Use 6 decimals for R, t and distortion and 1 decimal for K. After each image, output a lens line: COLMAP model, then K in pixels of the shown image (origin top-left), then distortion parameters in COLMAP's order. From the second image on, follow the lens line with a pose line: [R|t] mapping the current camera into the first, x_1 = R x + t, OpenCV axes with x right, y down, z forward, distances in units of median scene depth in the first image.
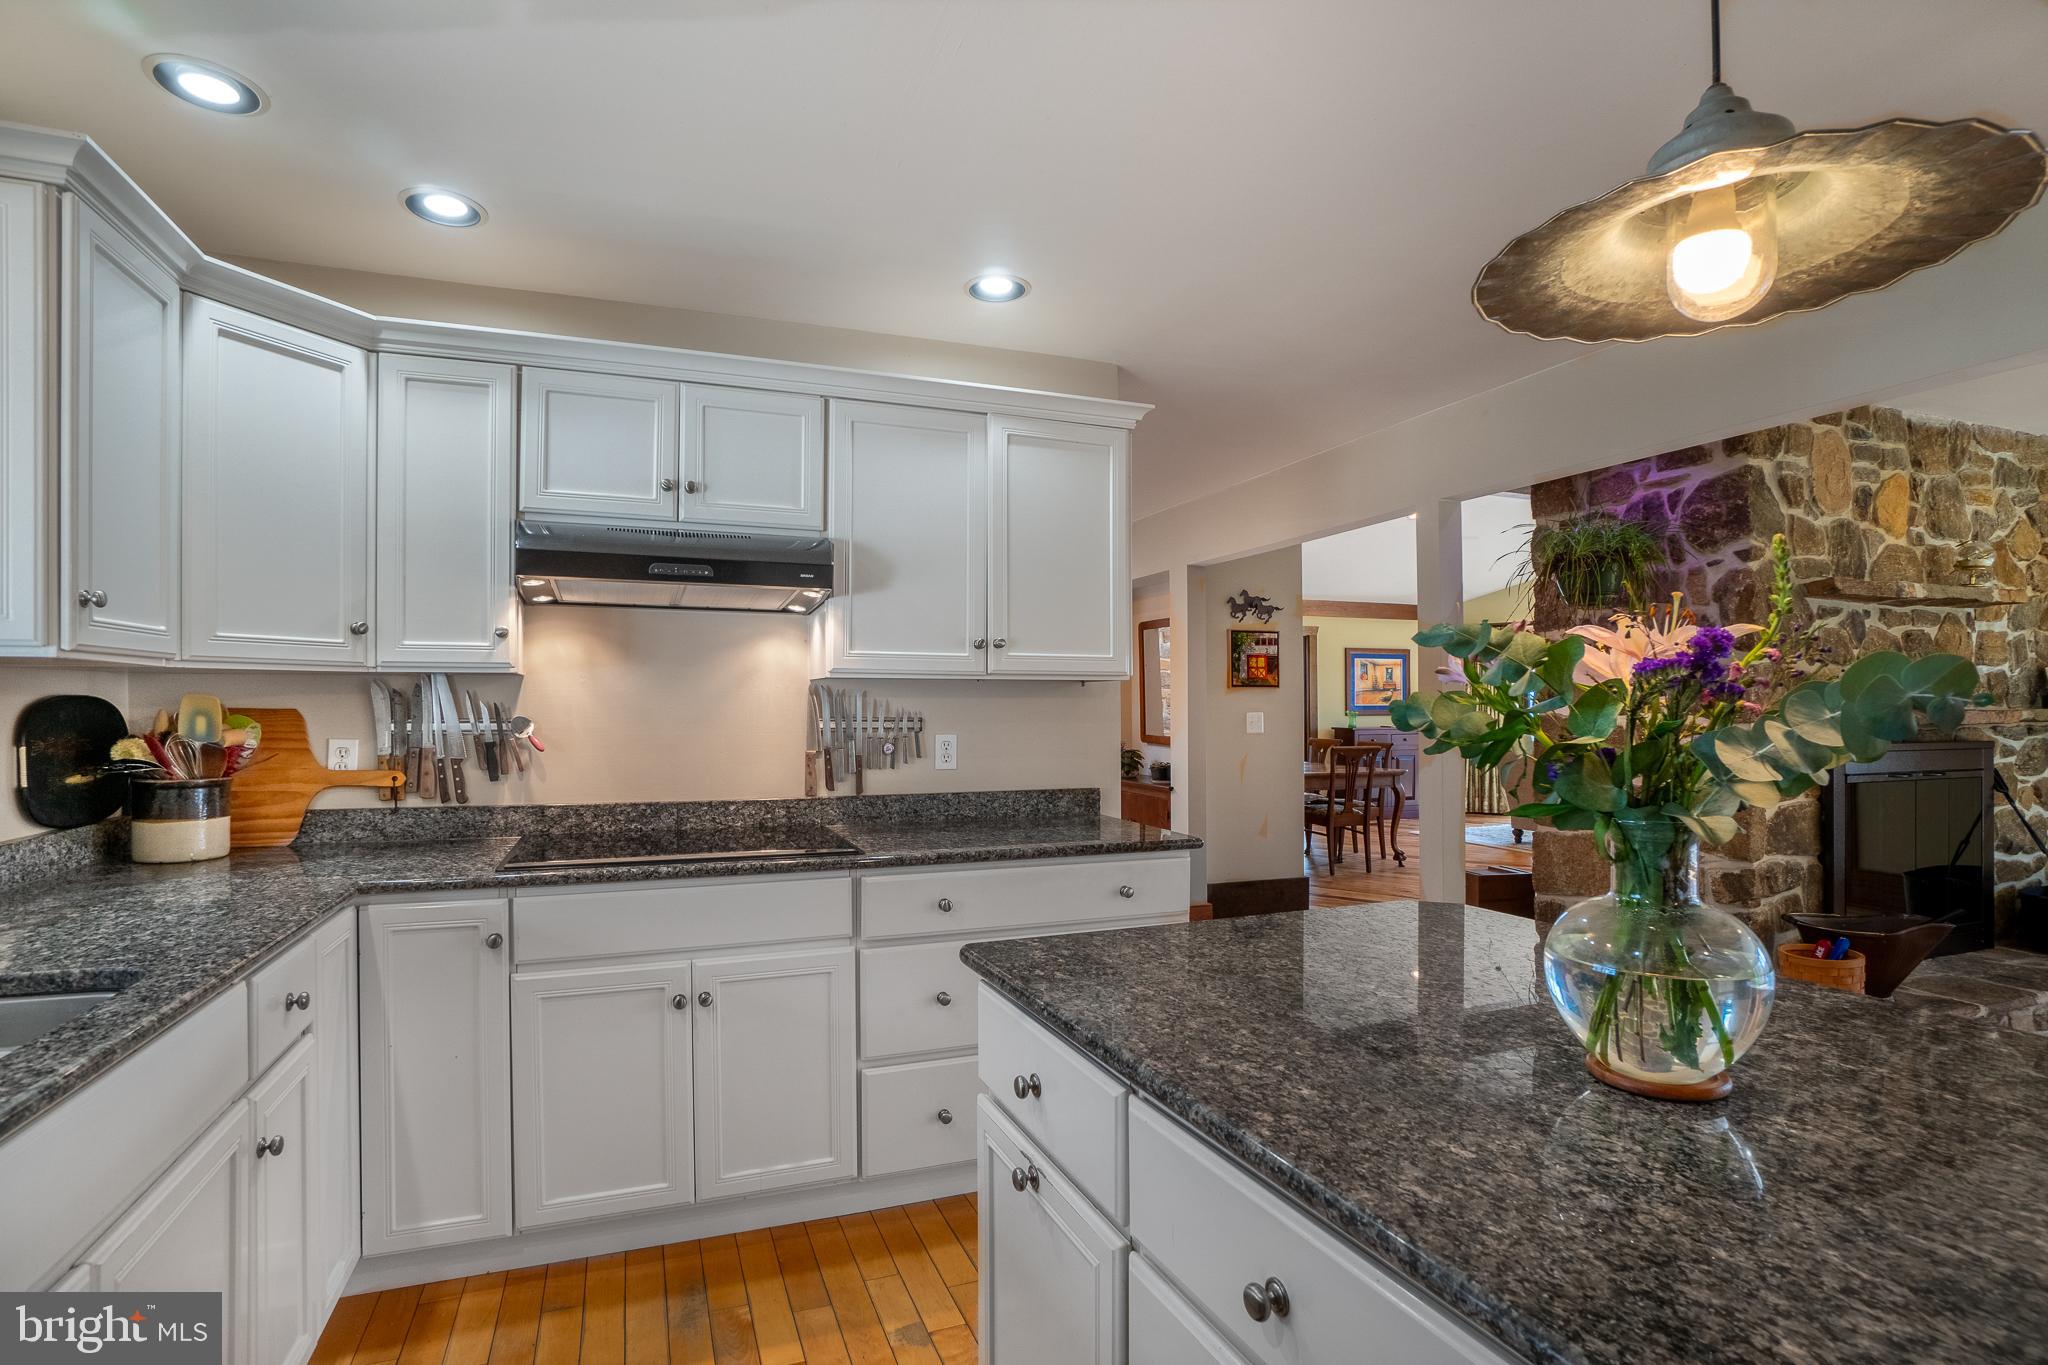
lens RADIAL K [[994.7, 0, 1025.2], [0, 994.7, 701.3], [0, 0, 1]] dist [-0.034870, 0.000335]
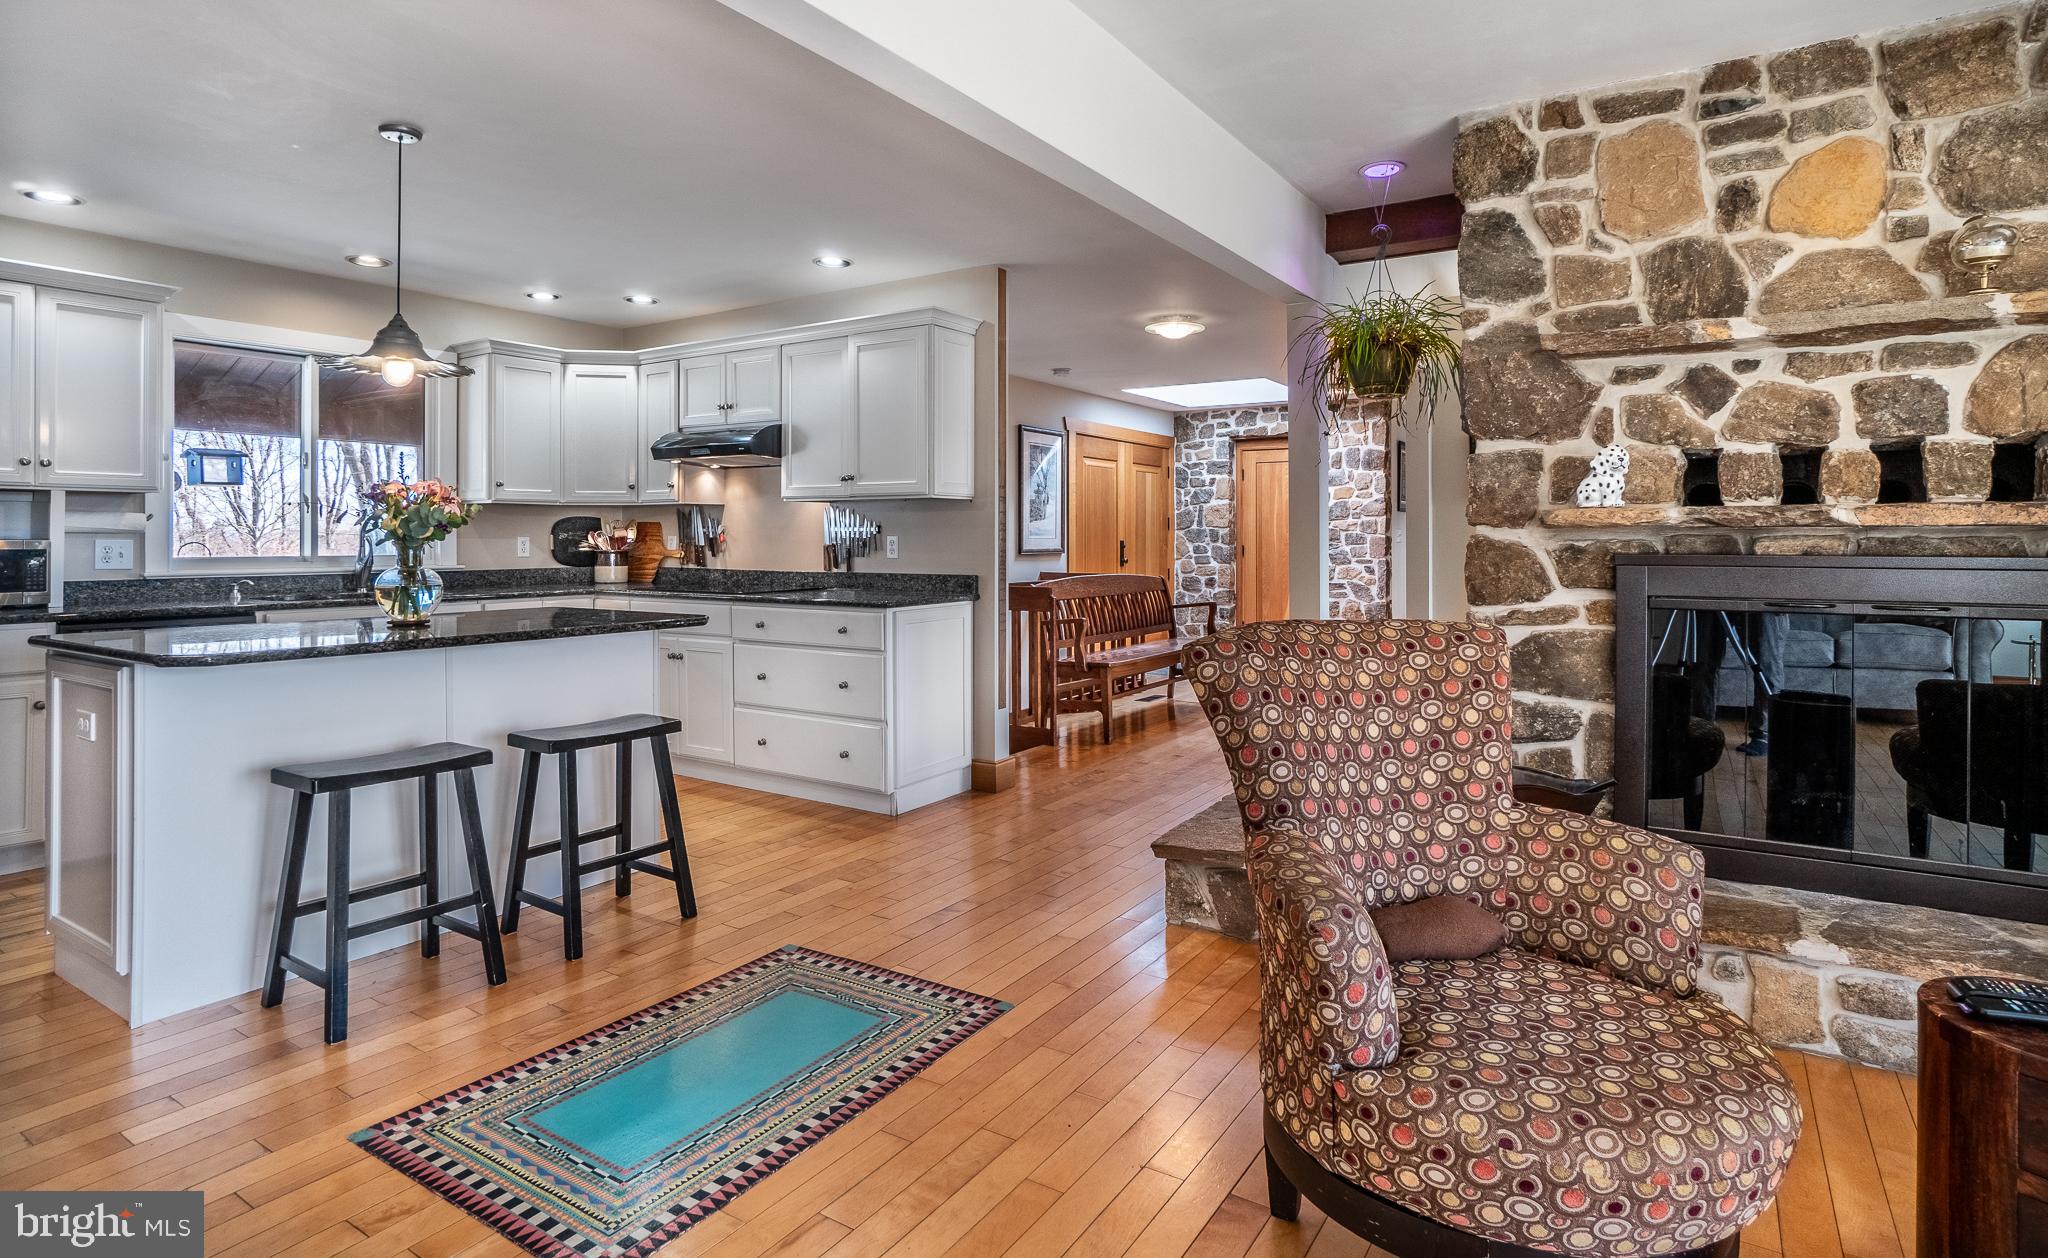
lens RADIAL K [[1081.6, 0, 1016.4], [0, 1081.6, 529.4], [0, 0, 1]] dist [-0.062093, 0.027596]
pose [[0.583220, -0.006633, -0.812287, 1.532146], [0.002659, 0.999977, -0.006256, 0.036902], [0.812310, 0.001489, 0.583224, 0.196628]]
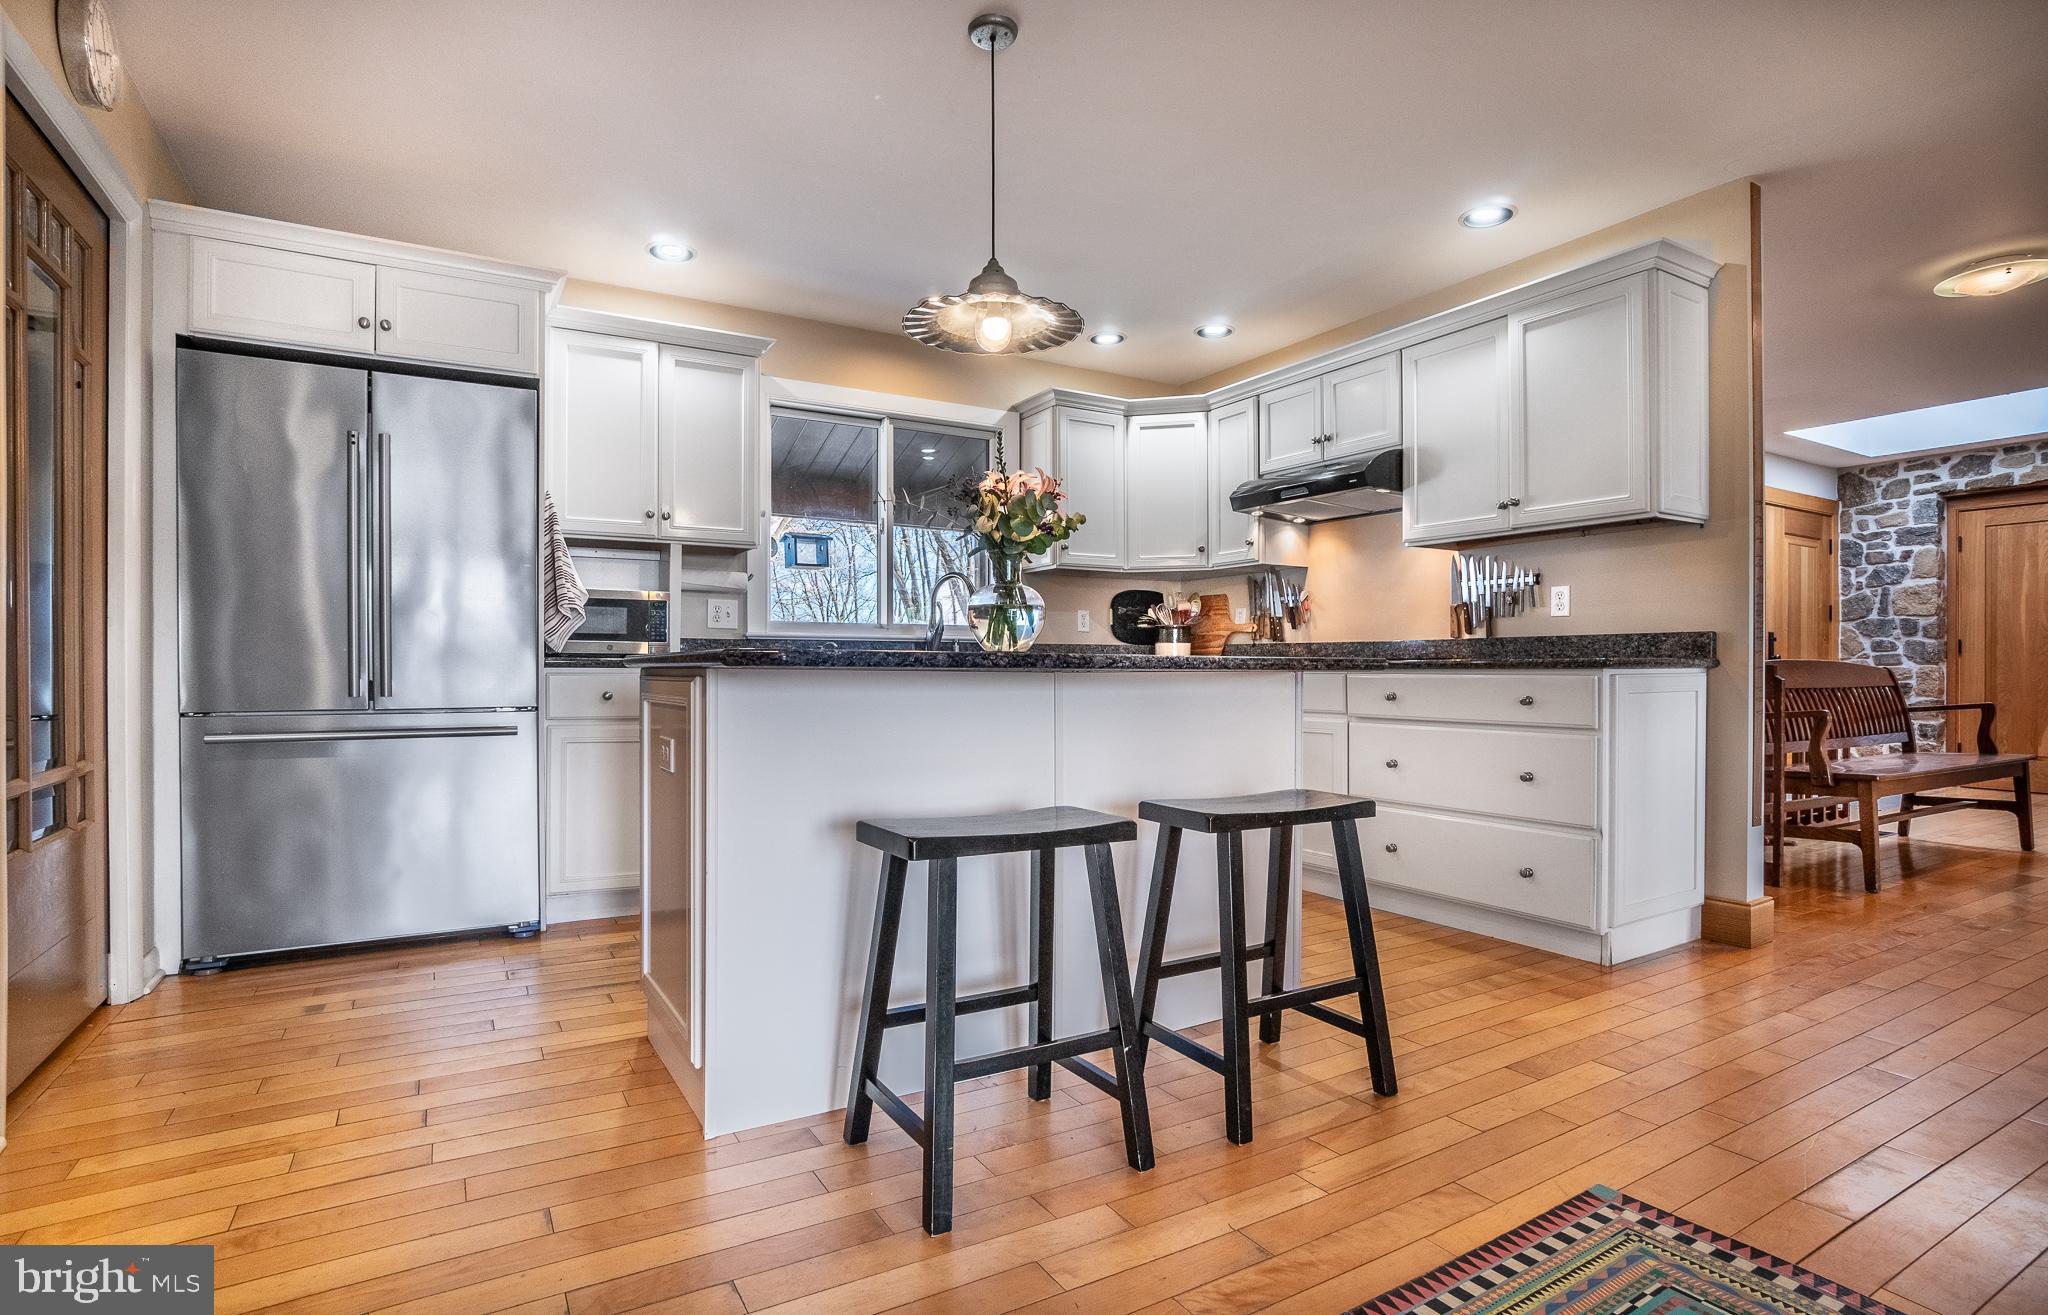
lens RADIAL K [[988.9, 0, 973.0], [0, 988.9, 669.8], [0, 0, 1]] dist [-0.058734, 0.021592]
pose [[0.132413, 0.001245, -0.991194, 1.036400], [0.000643, 0.999999, 0.001342, 0.140619], [0.991194, -0.000815, 0.132412, 0.194942]]
